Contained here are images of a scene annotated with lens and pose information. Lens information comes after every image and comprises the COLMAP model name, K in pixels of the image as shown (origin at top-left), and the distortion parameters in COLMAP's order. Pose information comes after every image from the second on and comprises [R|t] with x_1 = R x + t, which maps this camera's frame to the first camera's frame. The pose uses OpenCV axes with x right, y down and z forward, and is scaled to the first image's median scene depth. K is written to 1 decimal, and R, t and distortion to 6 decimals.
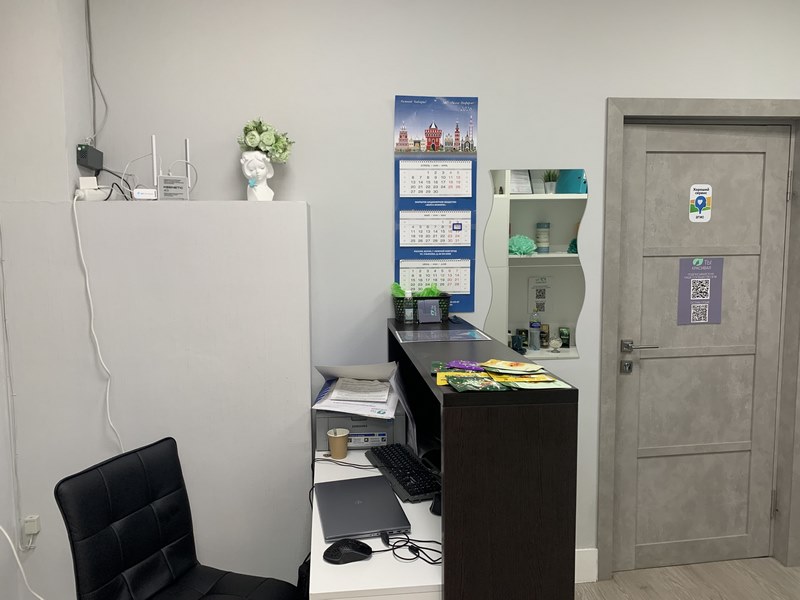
lens RADIAL K [[608.6, 0, 395.0], [0, 608.6, 304.0], [0, 0, 1]] dist [-0.000965, 0.001649]
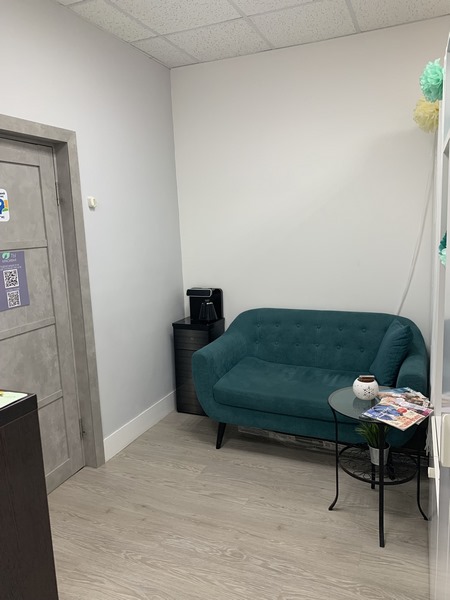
lens RADIAL K [[456.4, 0, 224.1], [0, 456.4, 298.5], [0, 0, 1]] dist [-0.000965, 0.001649]
pose [[0.477854, -0.149641, 0.865600, -0.070580], [0.133169, 0.986335, 0.096998, -0.017030], [-0.868287, 0.068920, 0.491252, 0.208764]]
